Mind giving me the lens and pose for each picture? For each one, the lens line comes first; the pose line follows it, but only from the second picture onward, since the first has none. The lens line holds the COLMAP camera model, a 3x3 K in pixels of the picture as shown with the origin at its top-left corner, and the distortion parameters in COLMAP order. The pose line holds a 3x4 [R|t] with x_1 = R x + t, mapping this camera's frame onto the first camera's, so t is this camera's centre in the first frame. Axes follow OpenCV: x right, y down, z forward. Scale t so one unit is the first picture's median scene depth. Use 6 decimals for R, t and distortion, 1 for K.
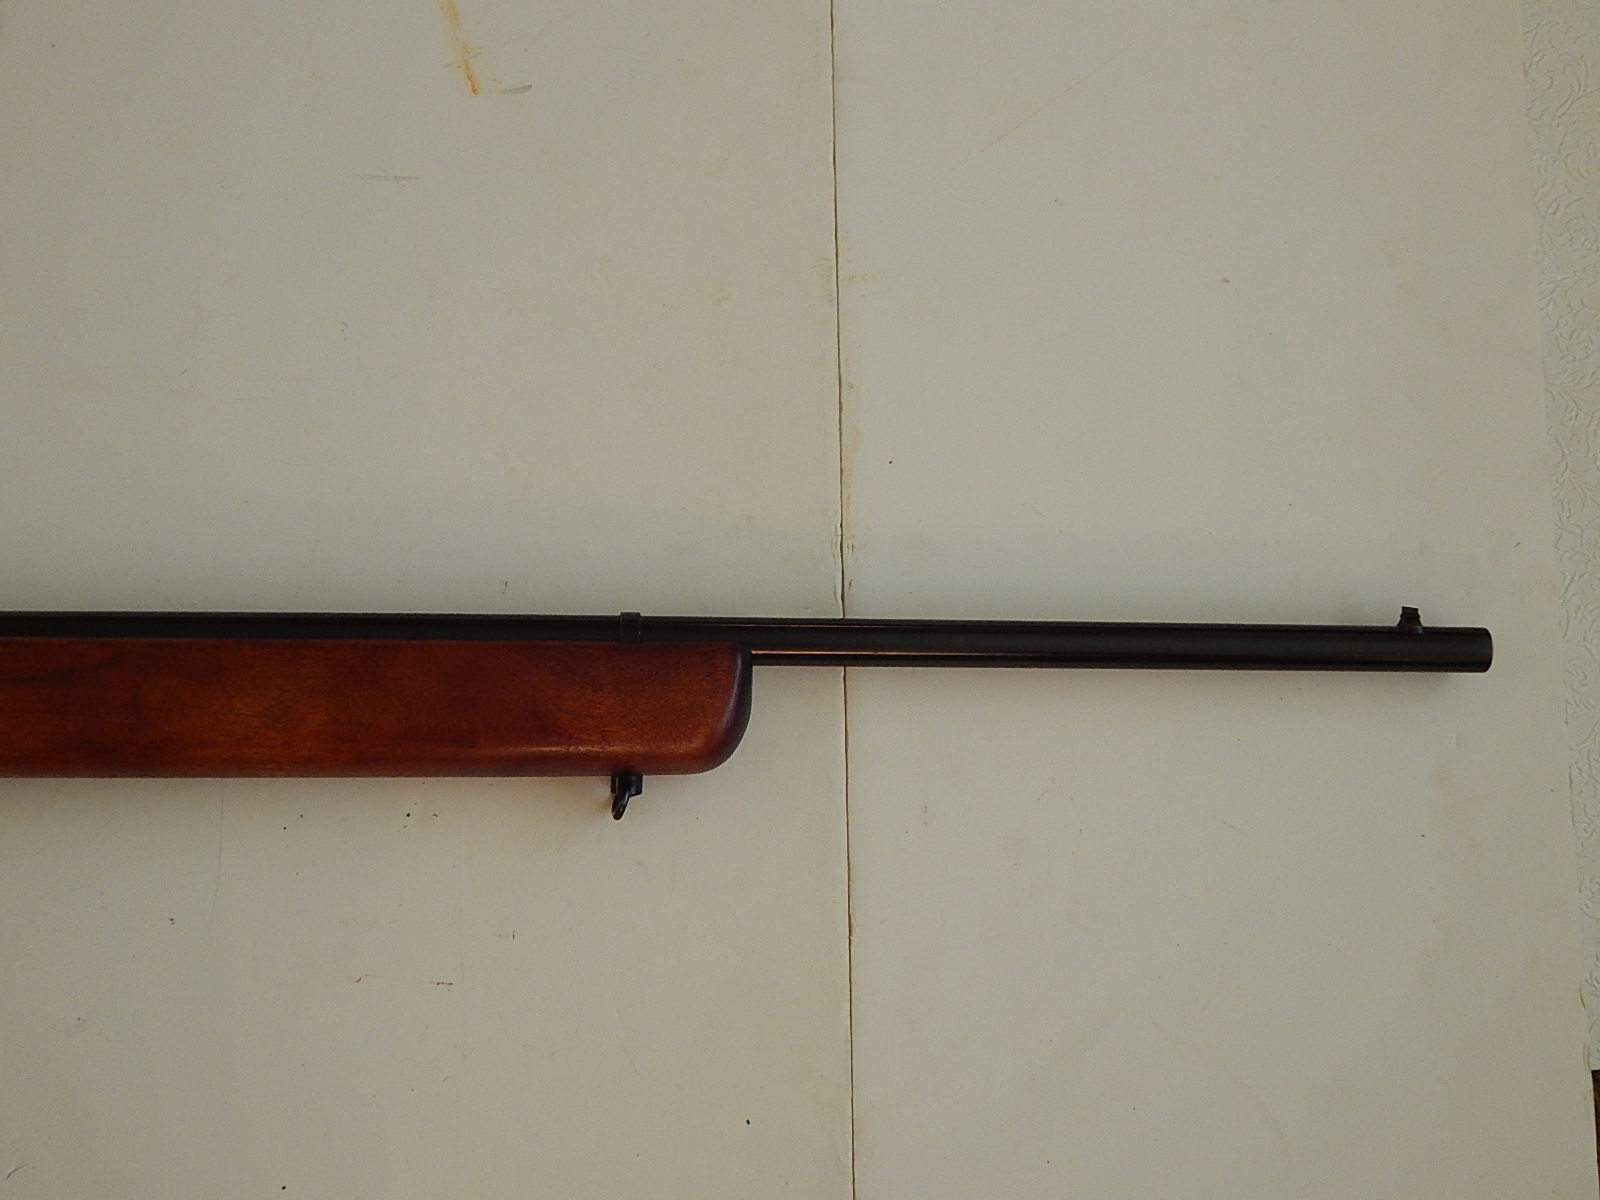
lens RADIAL K [[2091.3, 0, 800.0], [0, 2091.3, 600.0], [0, 0, 1]] dist [0.016034, -0.084473]
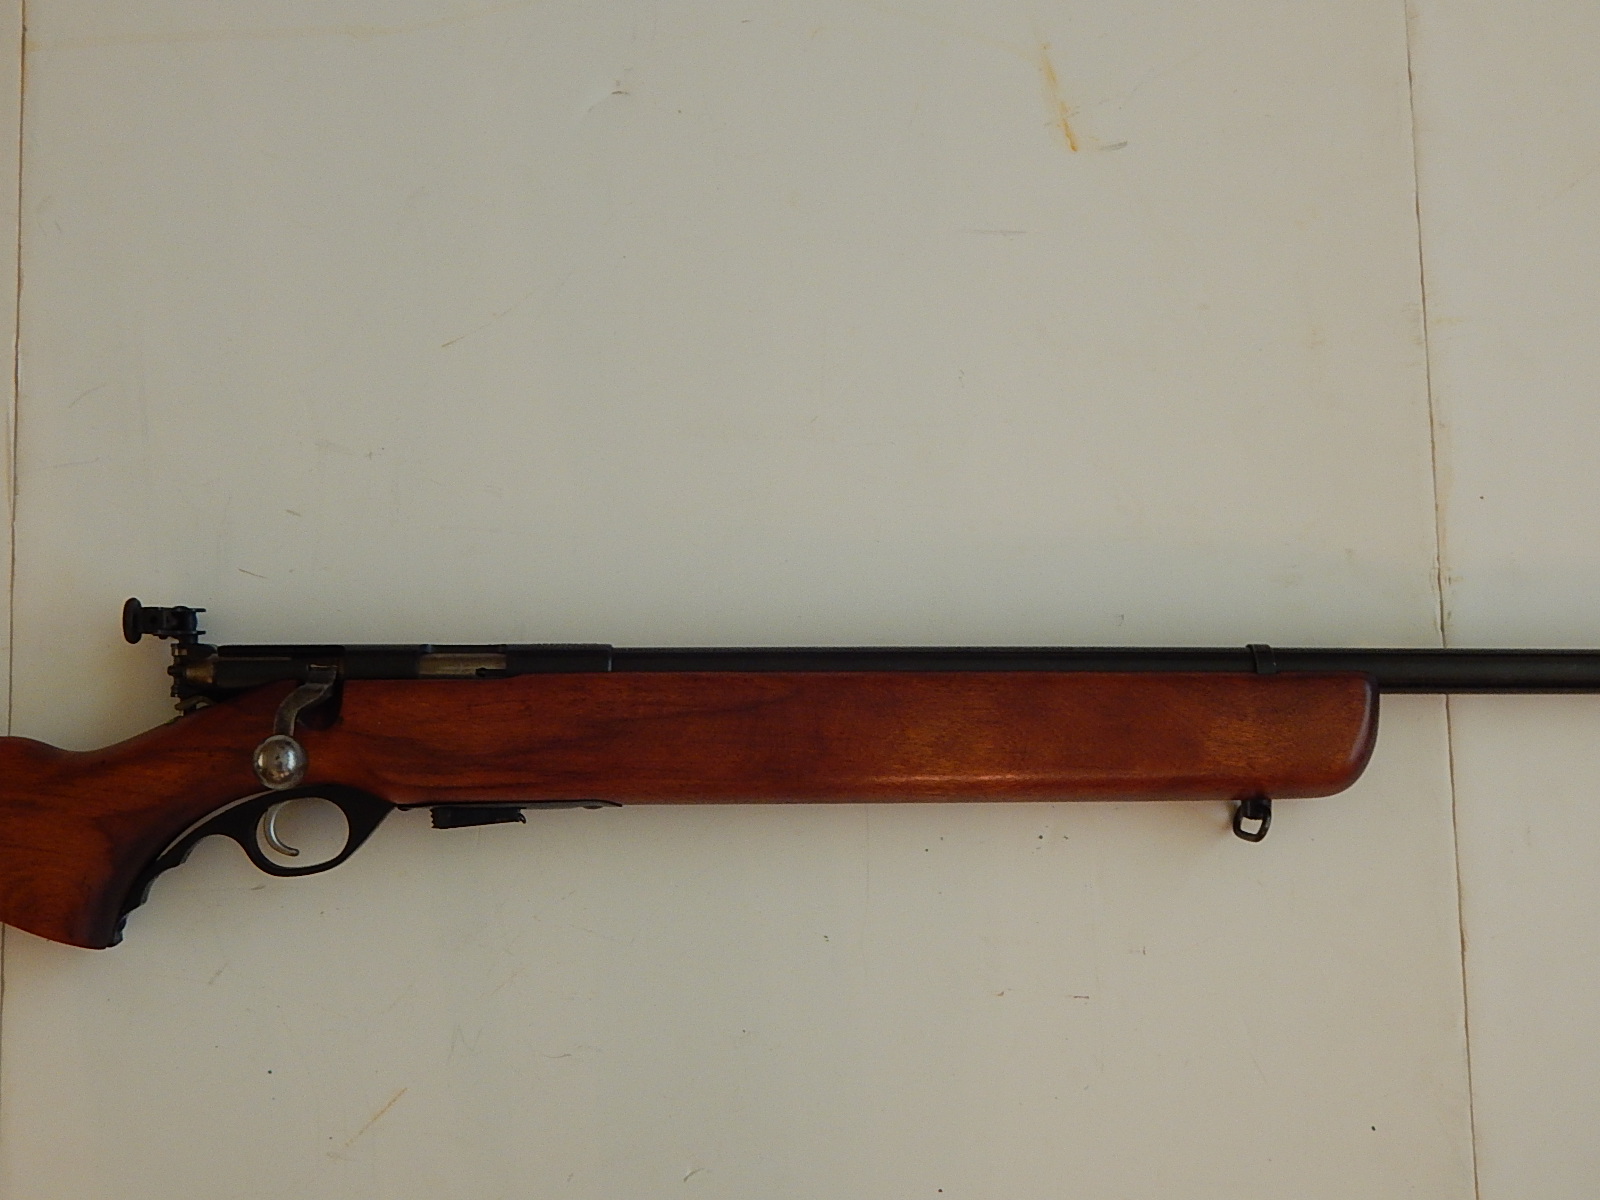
lens RADIAL K [[2091.3, 0, 800.0], [0, 2091.3, 600.0], [0, 0, 1]] dist [0.016034, -0.084473]
pose [[0.999352, -0.007318, -0.035249, -0.281520], [0.007241, 0.999971, -0.002325, -0.015987], [0.035265, 0.002068, 0.999376, -0.061145]]
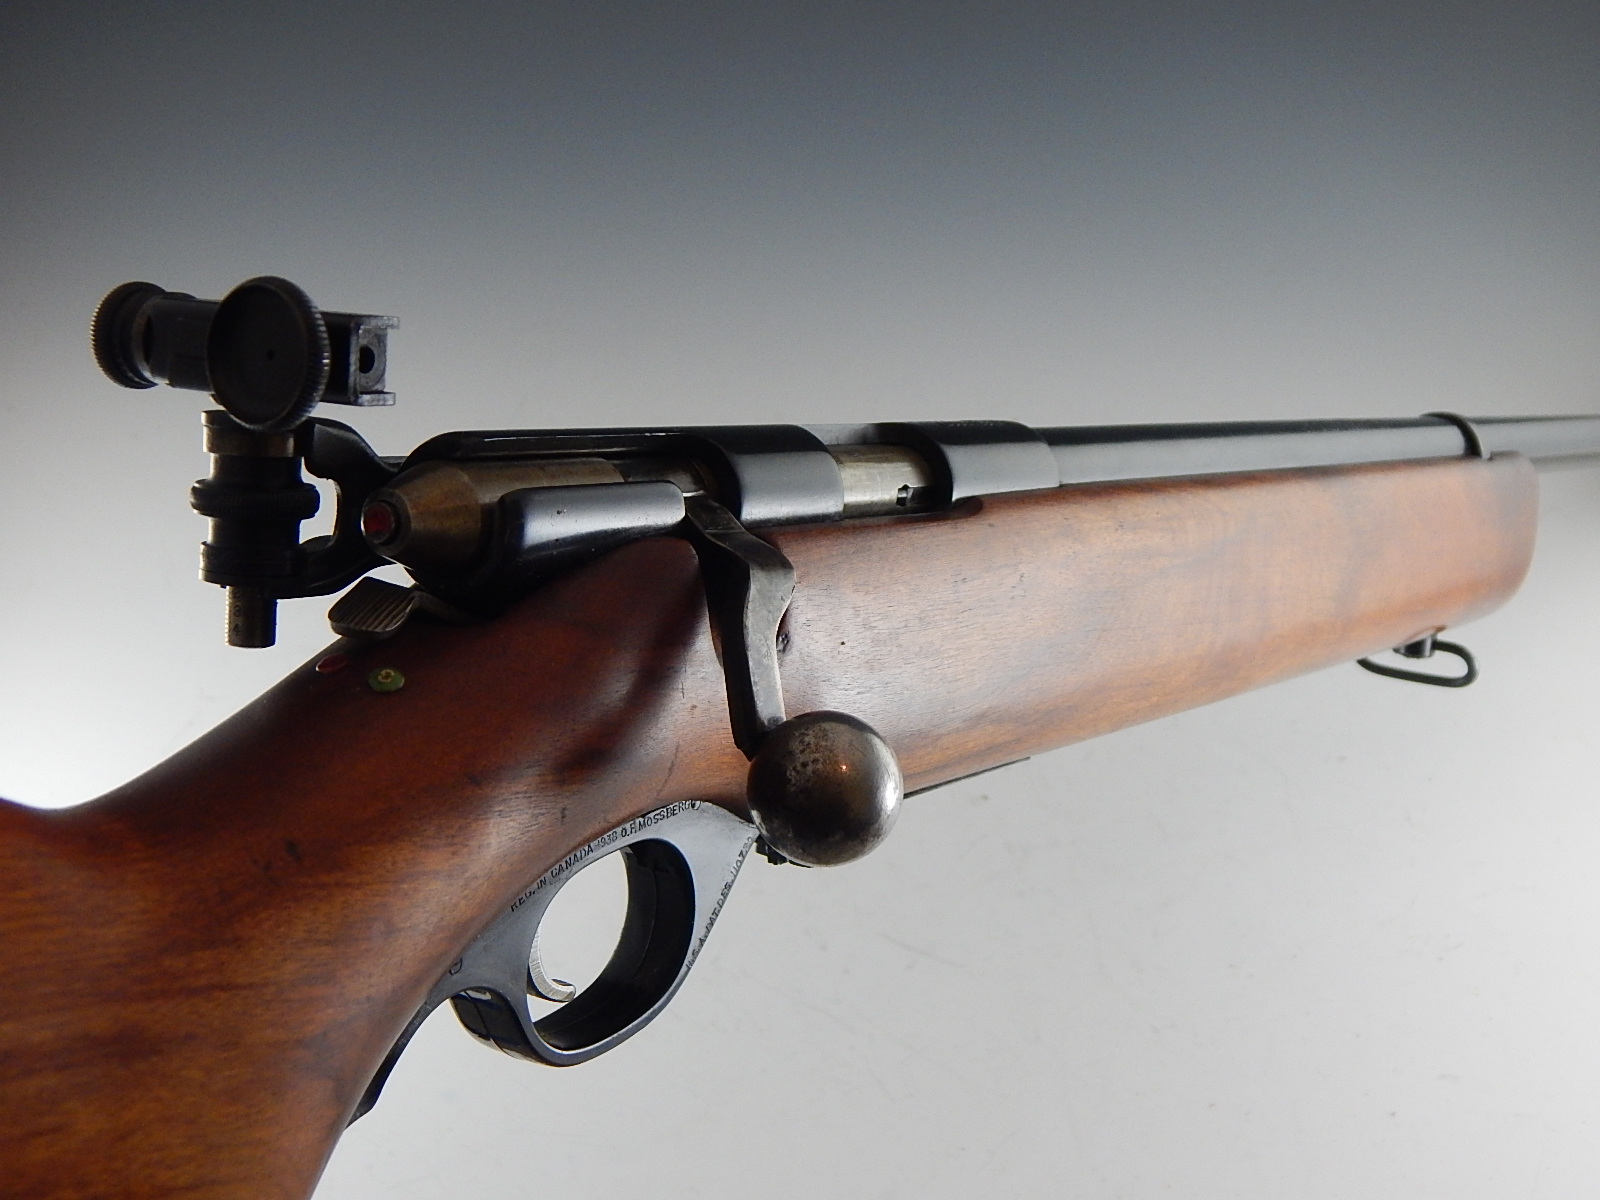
lens RADIAL K [[2238.5, 0, 800.0], [0, 2238.5, 600.0], [0, 0, 1]] dist [-0.006293, -0.037375]
pose [[0.627603, -0.066689, 0.775672, -0.862840], [-0.099949, 0.981178, 0.165227, -0.037835], [-0.772091, -0.181225, 0.609125, 0.702067]]
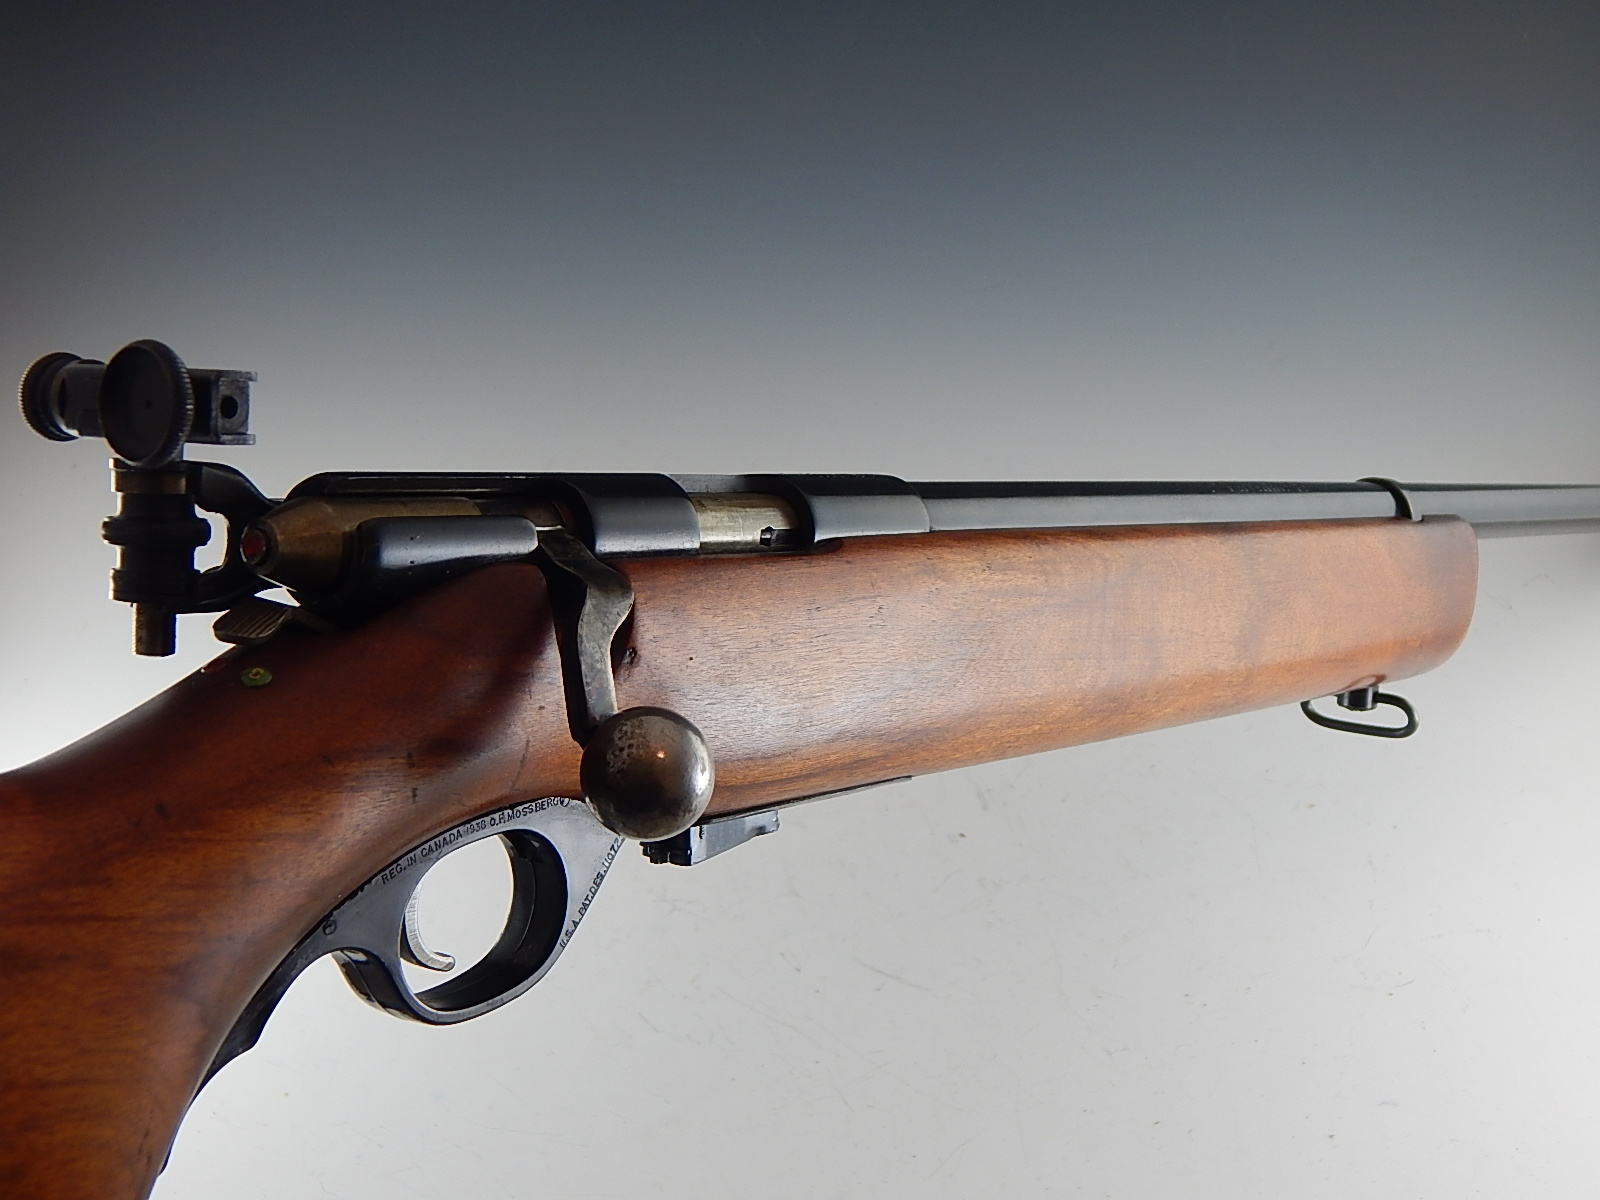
lens RADIAL K [[2227.6, 0, 800.0], [0, 2227.6, 600.0], [0, 0, 1]] dist [-0.027740, -0.002606]
pose [[0.675482, -0.035900, 0.736502, -0.868868], [-0.072864, 0.990676, 0.115117, -0.030453], [-0.733768, -0.131424, 0.666568, 0.614096]]
